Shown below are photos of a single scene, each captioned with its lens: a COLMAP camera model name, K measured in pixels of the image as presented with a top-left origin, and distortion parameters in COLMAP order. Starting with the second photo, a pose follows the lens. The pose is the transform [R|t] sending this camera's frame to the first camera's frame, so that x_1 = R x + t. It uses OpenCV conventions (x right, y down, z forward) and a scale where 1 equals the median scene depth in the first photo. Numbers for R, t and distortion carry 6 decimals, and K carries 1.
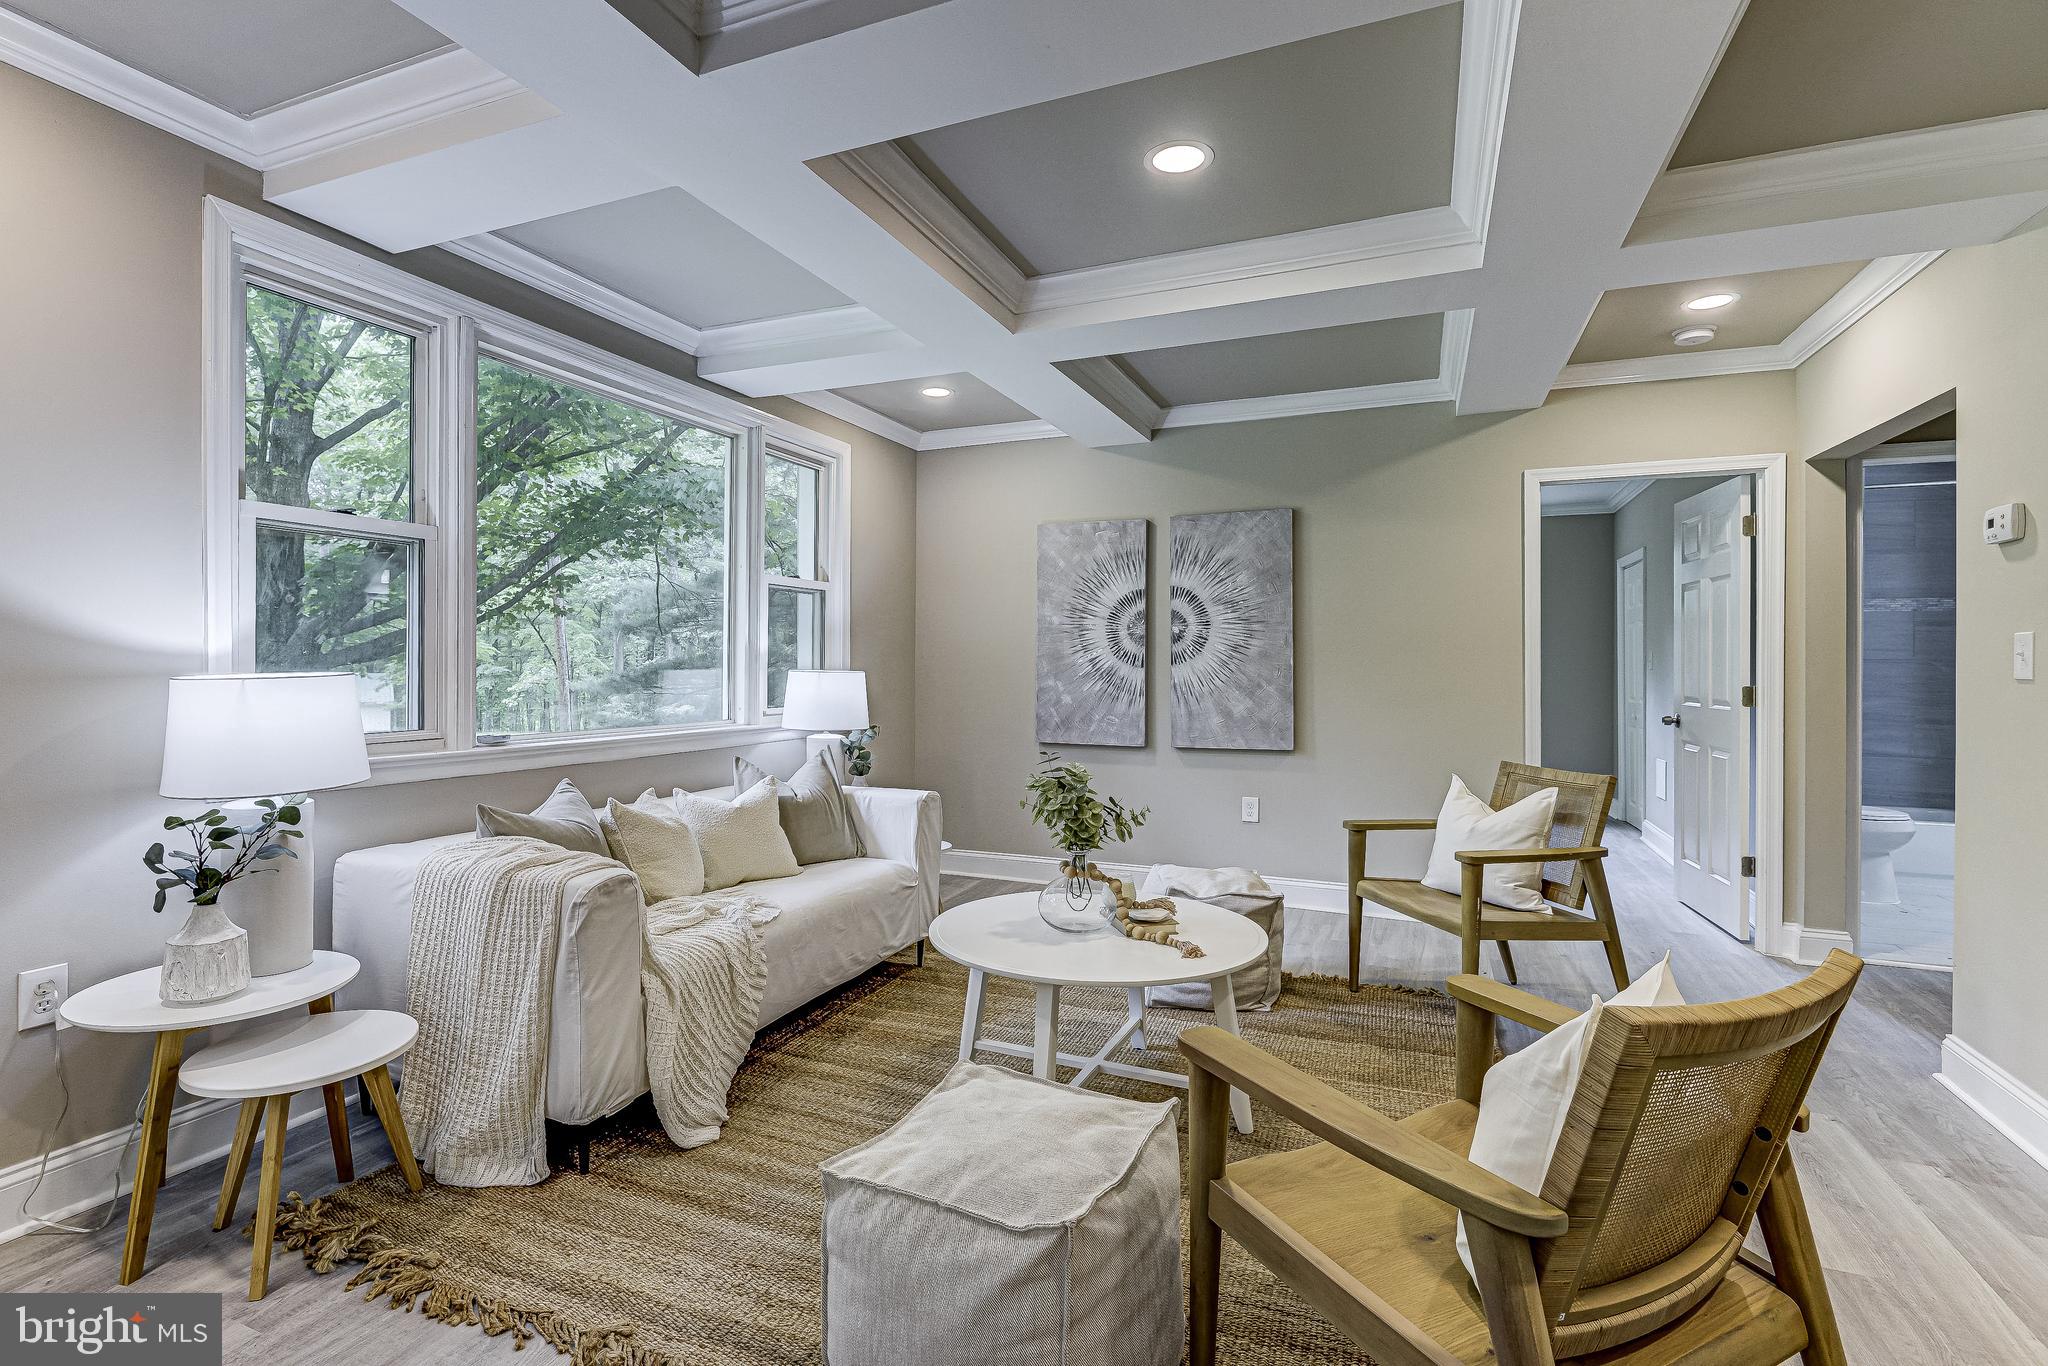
lens RADIAL K [[928.7, 0, 1024.4], [0, 928.7, 671.0], [0, 0, 1]] dist [-0.004392, -0.001592]
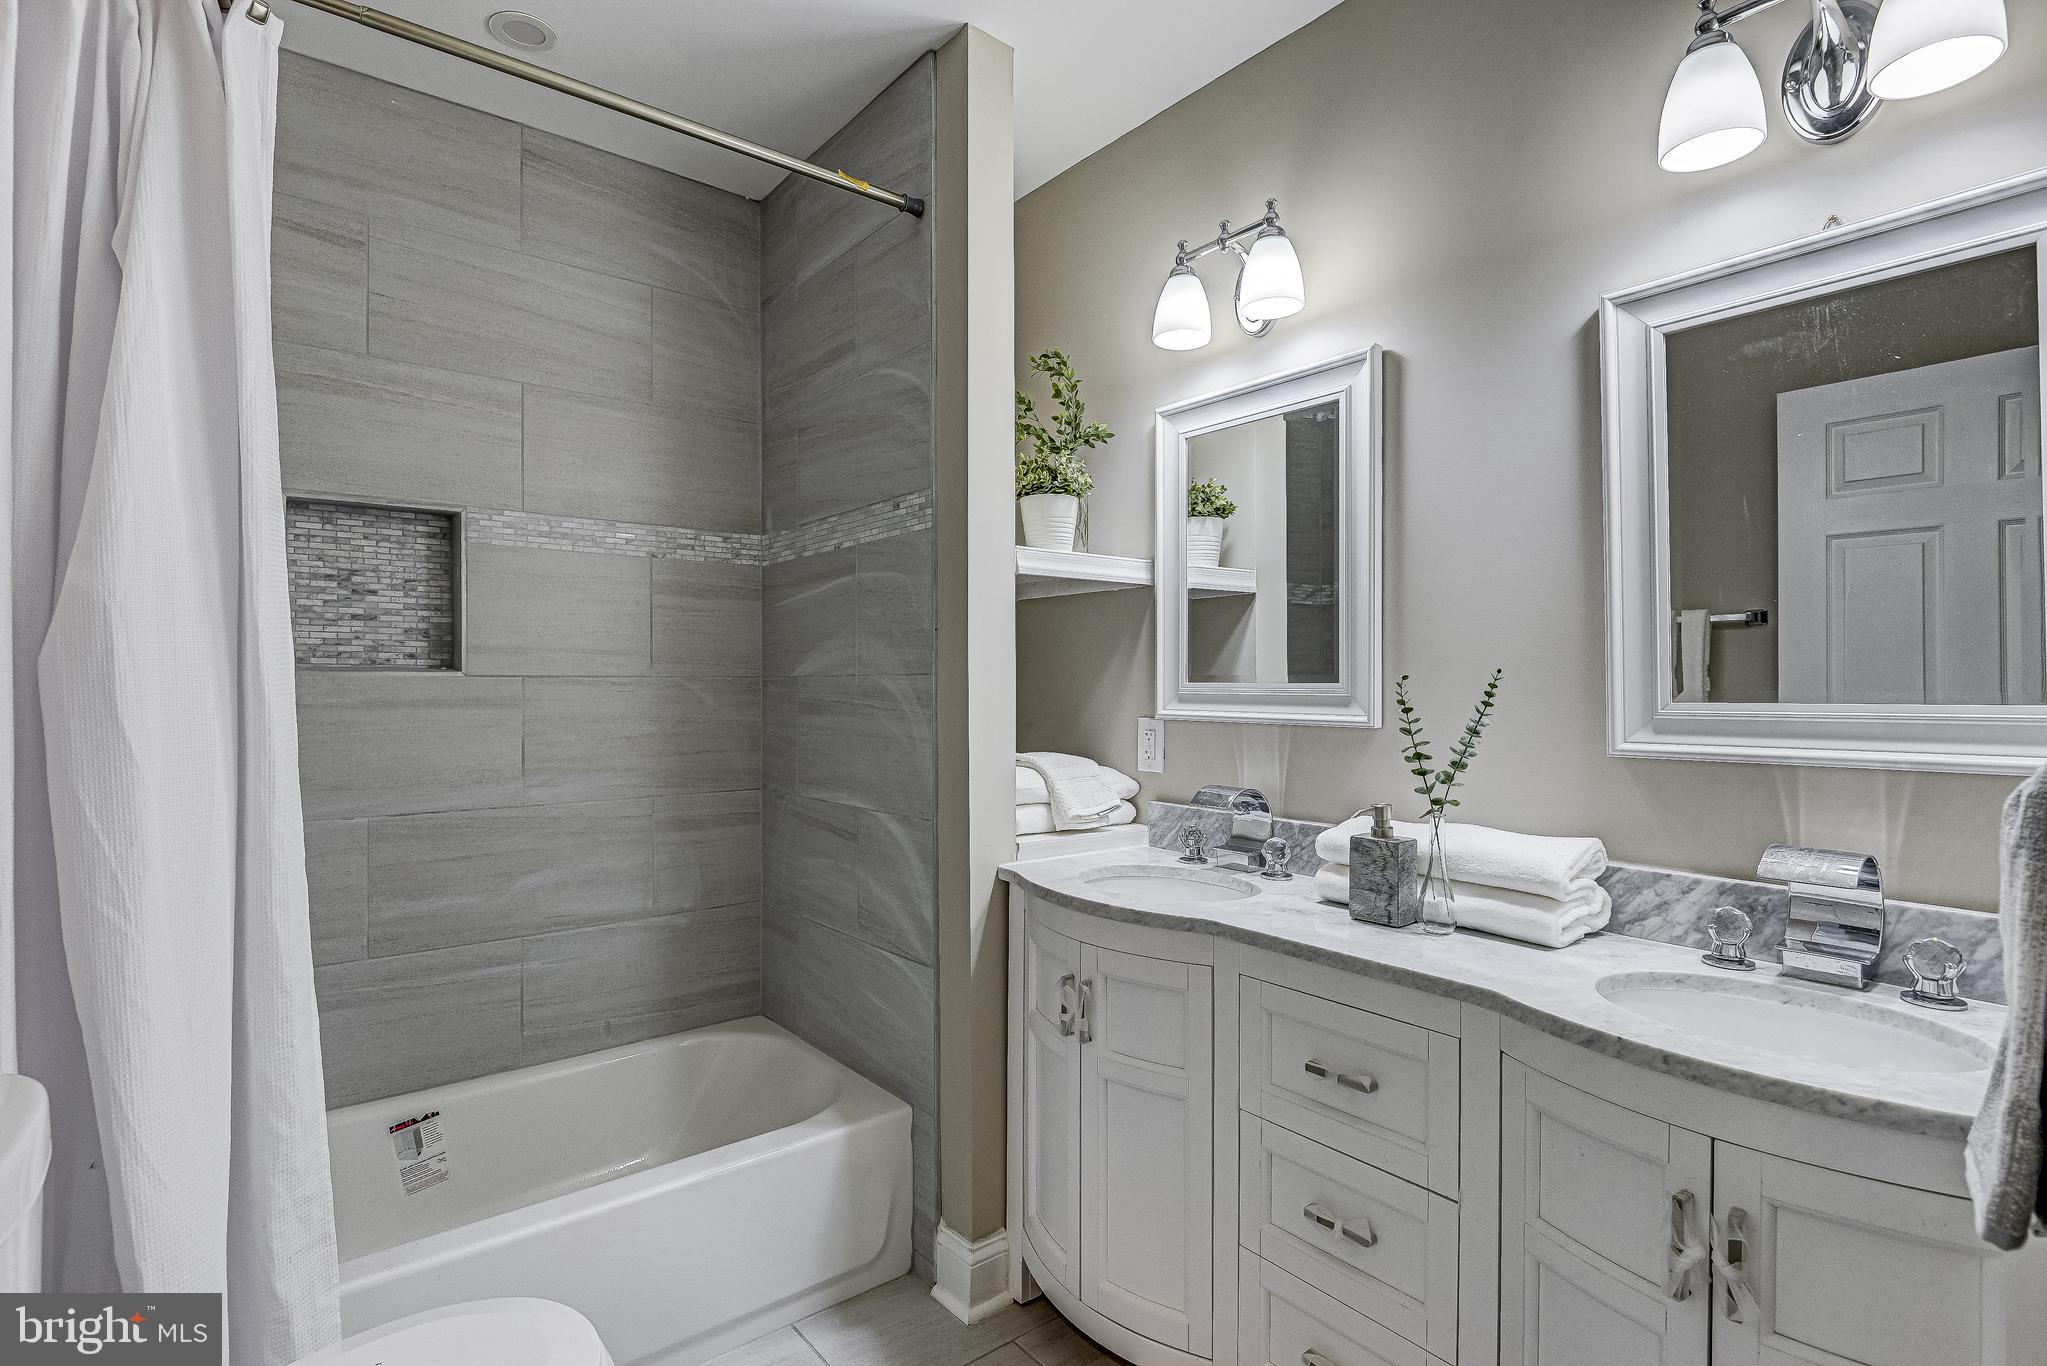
lens RADIAL K [[977.0, 0, 1020.4], [0, 977.0, 680.6], [0, 0, 1]] dist [-0.000395, -0.000560]
pose [[0.476298, -0.001624, 0.879282, 0.660309], [0.006109, 0.999980, -0.001463, -0.009186], [-0.879263, 0.006068, 0.476299, 0.649985]]
